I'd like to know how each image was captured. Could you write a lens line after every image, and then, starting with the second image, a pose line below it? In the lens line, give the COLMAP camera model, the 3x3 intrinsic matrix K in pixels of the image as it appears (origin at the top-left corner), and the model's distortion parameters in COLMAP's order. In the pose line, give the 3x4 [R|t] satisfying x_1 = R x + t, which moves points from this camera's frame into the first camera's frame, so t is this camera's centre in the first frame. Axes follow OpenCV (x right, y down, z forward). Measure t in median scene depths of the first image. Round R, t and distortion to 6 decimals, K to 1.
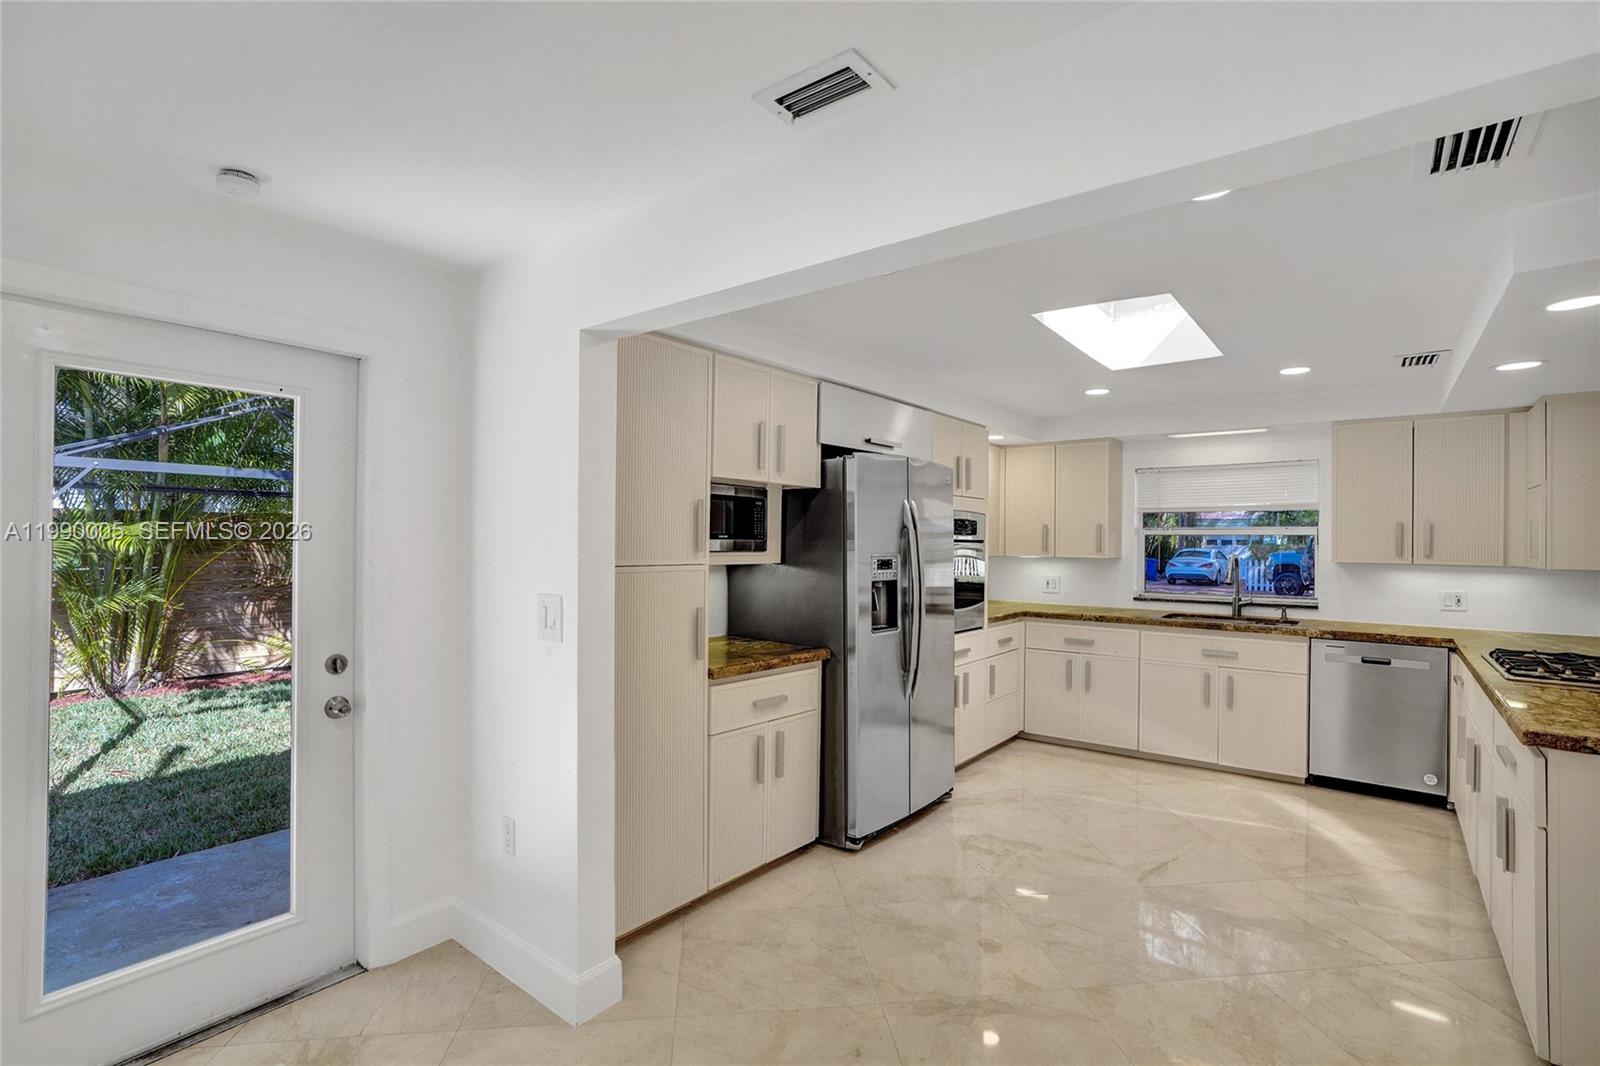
lens RADIAL K [[757.8, 0, 804.8], [0, 757.8, 530.1], [0, 0, 1]] dist [-0.044583, 0.022970]
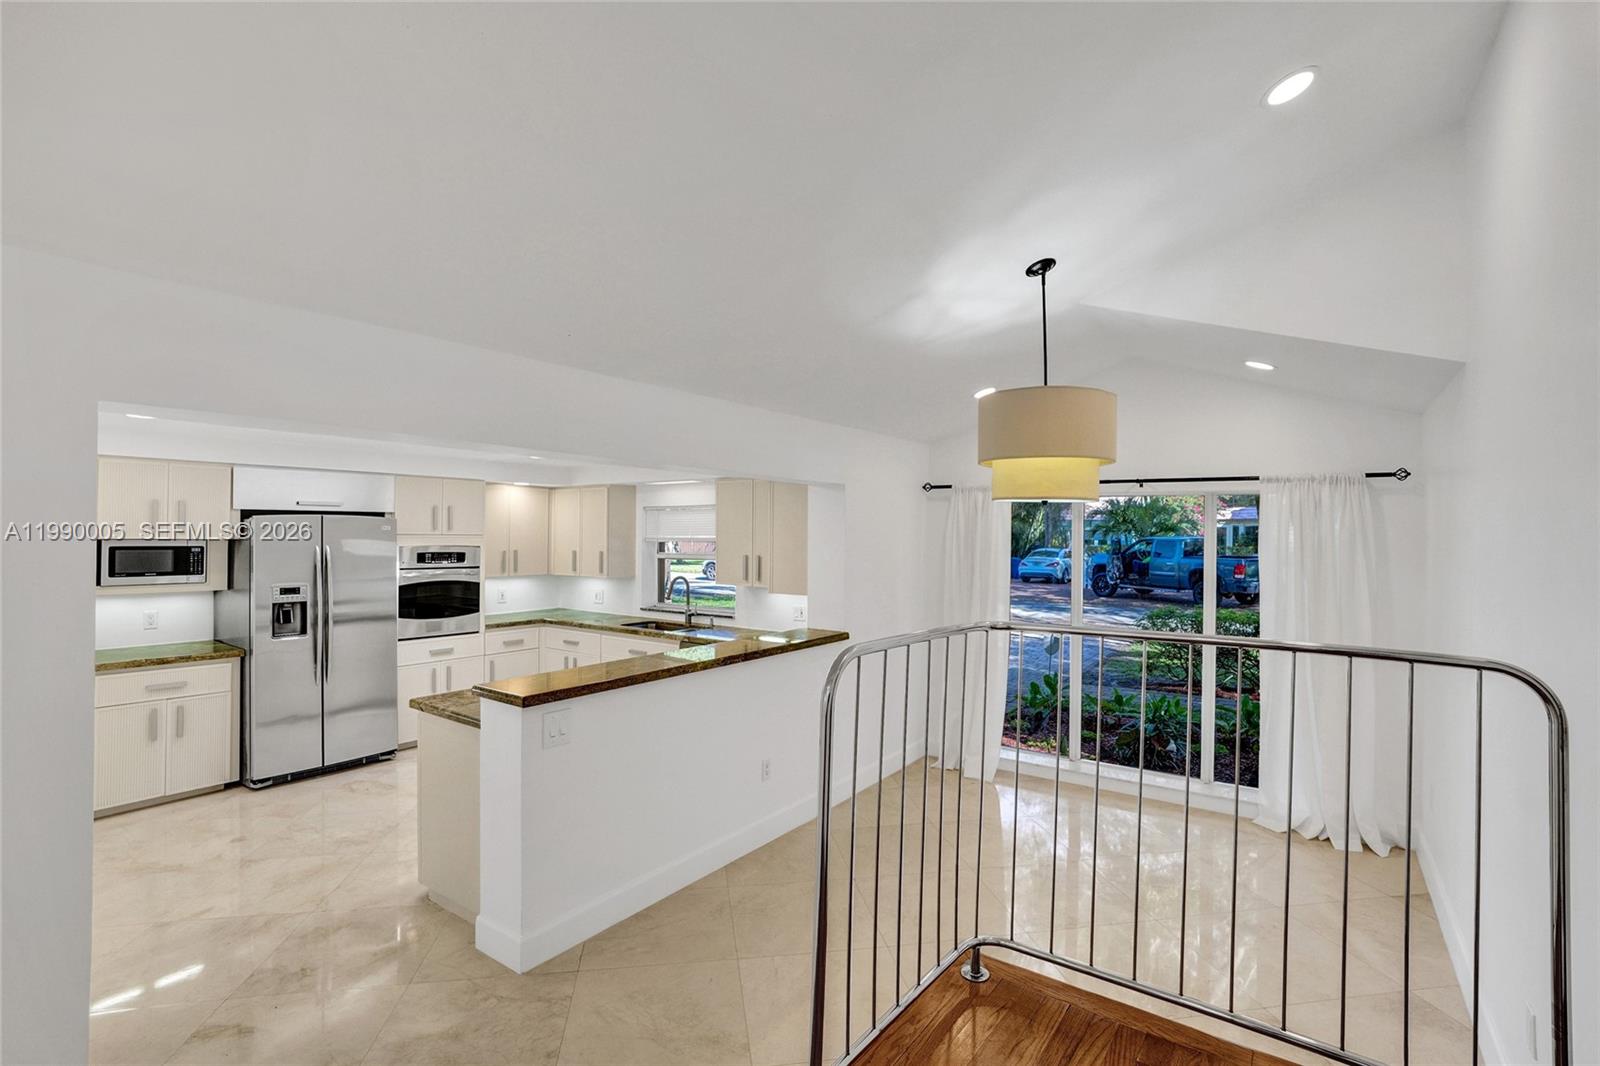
lens RADIAL K [[757.8, 0, 804.8], [0, 757.8, 530.1], [0, 0, 1]] dist [-0.044583, 0.022970]
pose [[0.999311, -0.003197, 0.036968, 0.846963], [0.002933, 0.999970, 0.007193, -0.064230], [-0.036990, -0.007080, 0.999291, -0.370547]]
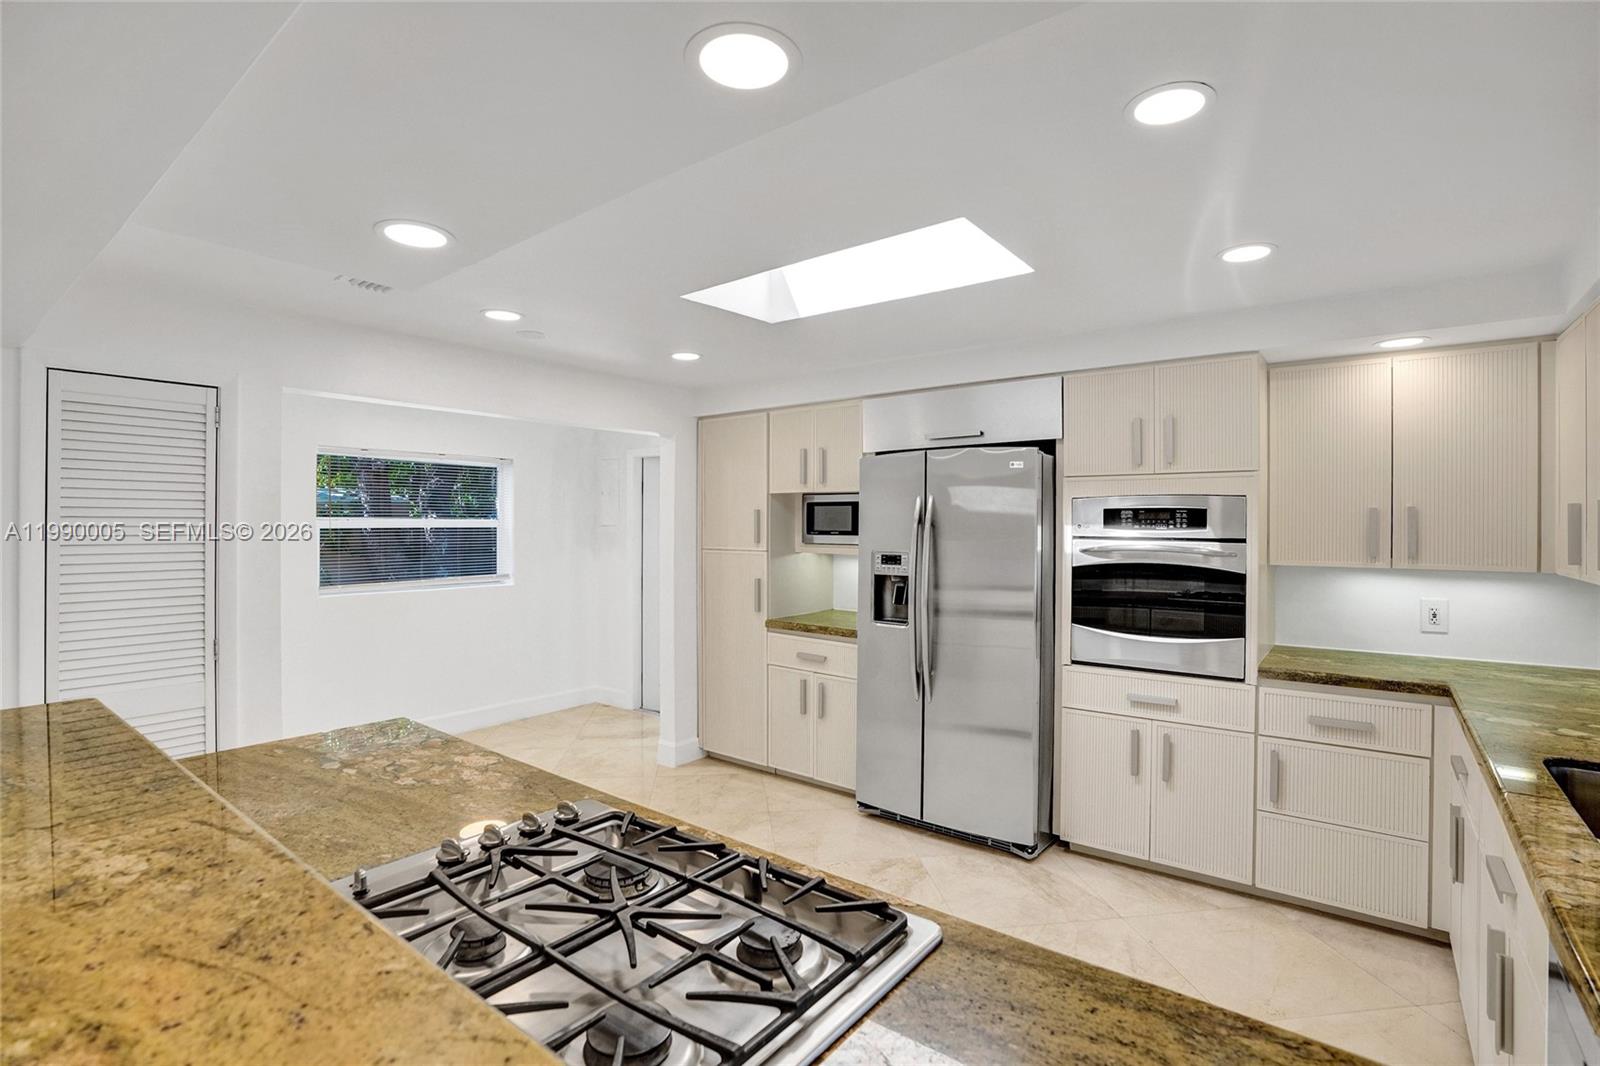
lens RADIAL K [[746.5, 0, 803.7], [0, 746.5, 532.3], [0, 0, 1]] dist [-0.069923, 0.032260]
pose [[-0.002416, -0.003697, -0.999990, 0.923631], [0.009207, 0.999951, -0.003719, 0.008382], [0.999955, -0.009216, -0.002382, 0.725611]]
